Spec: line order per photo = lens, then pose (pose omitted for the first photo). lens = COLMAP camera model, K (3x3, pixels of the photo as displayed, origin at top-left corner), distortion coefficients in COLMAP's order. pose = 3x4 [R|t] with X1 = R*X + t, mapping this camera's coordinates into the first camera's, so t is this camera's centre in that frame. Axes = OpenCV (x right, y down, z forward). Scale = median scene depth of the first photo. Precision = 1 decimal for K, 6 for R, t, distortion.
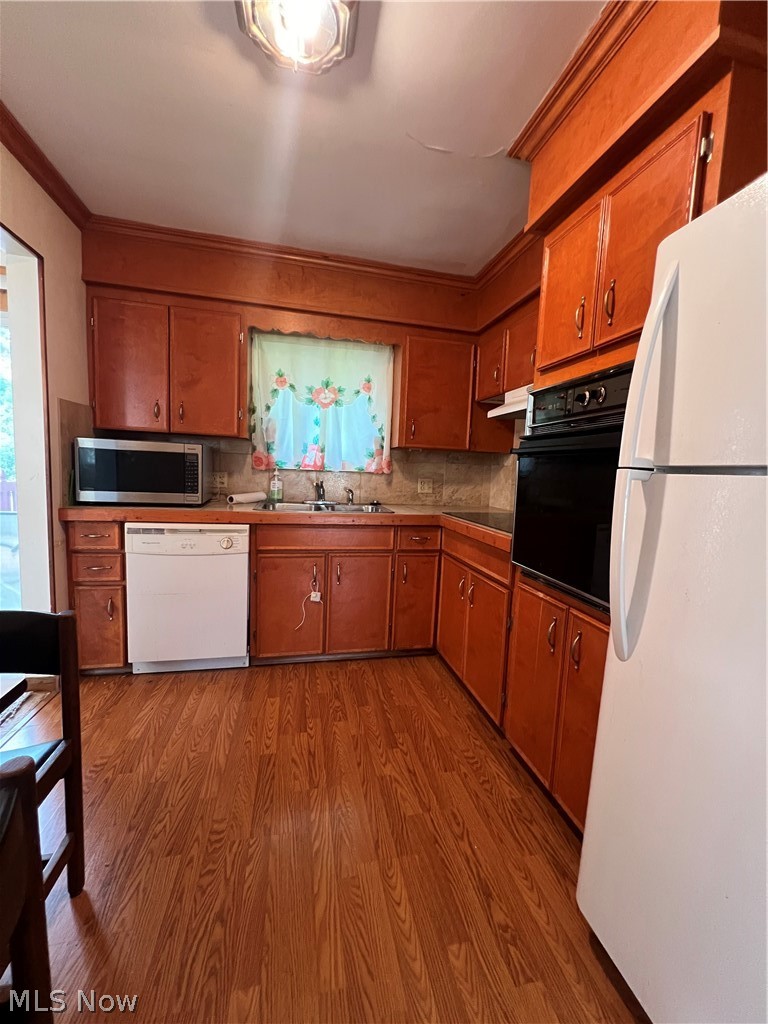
lens RADIAL K [[409.4, 0, 390.6], [0, 409.4, 513.0], [0, 0, 1]] dist [0.001576, -0.000519]
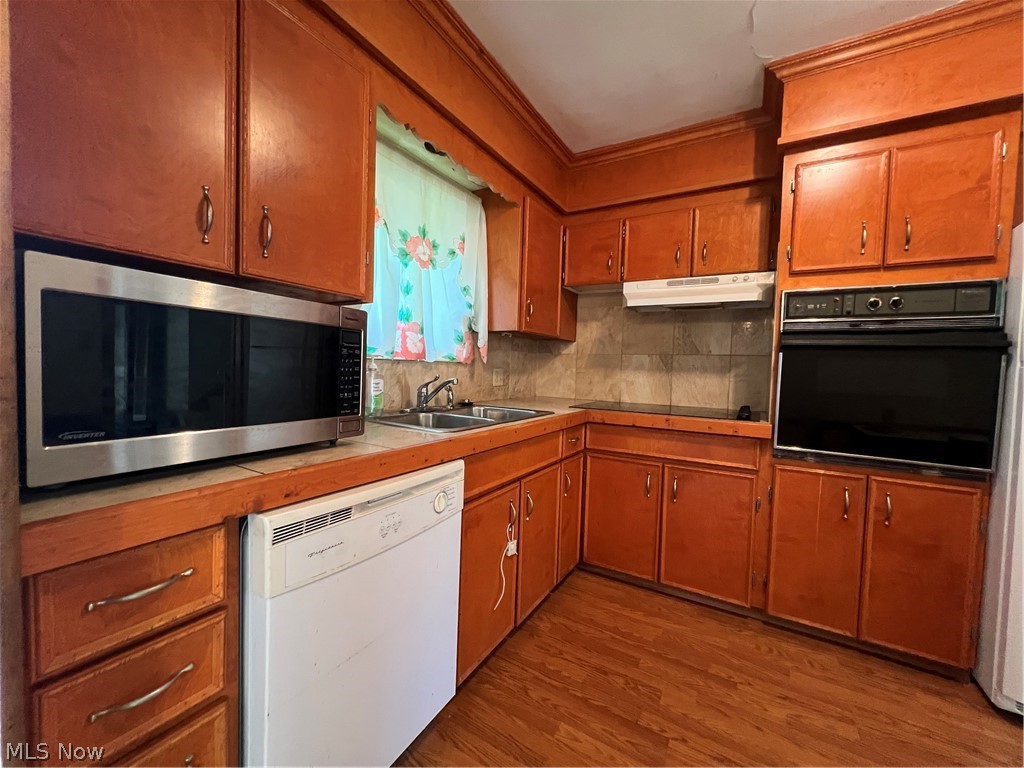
lens RADIAL K [[409.4, 0, 506.5], [0, 409.4, 387.1], [0, 0, 1]] dist [0.001576, -0.000519]
pose [[0.693285, -0.055526, 0.718521, -0.655406], [0.072644, 0.997334, 0.006980, -0.065667], [-0.716993, 0.047357, 0.695470, 0.520306]]
